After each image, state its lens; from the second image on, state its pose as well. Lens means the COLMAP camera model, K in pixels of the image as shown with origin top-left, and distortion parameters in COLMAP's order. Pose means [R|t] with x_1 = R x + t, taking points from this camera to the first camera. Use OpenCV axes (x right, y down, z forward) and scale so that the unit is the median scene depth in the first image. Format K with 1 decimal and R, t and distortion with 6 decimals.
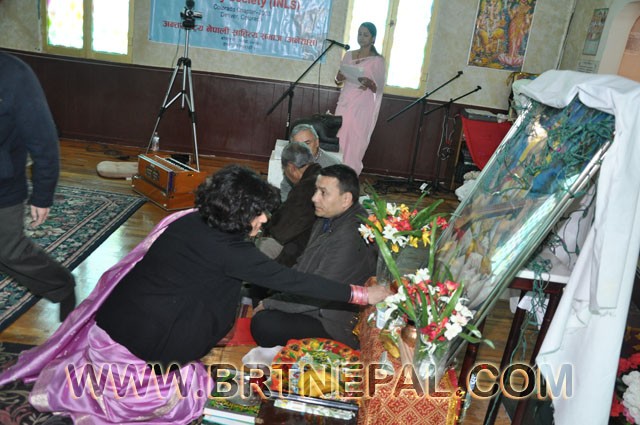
lens RADIAL K [[617.1, 0, 318.5], [0, 617.1, 212.3], [0, 0, 1]] dist [-0.022184, 0.000000]
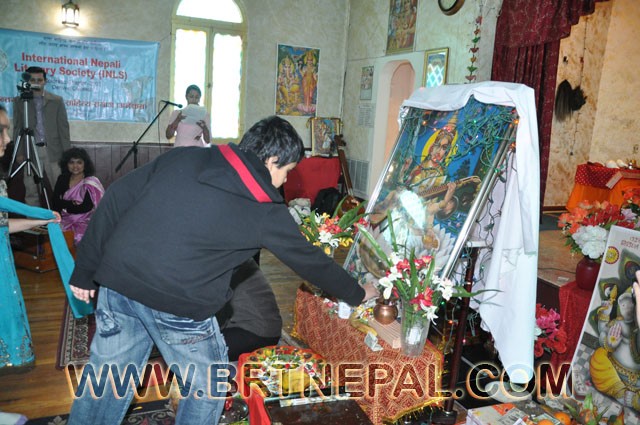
lens RADIAL K [[509.0, 0, 325.9], [0, 509.0, 222.9], [0, 0, 1]] dist [-0.138351, 0.080430]
pose [[0.906152, -0.150808, 0.395152, -0.120686], [0.173237, 0.984646, -0.021477, 0.014792], [-0.385845, 0.087917, 0.918365, 0.068095]]
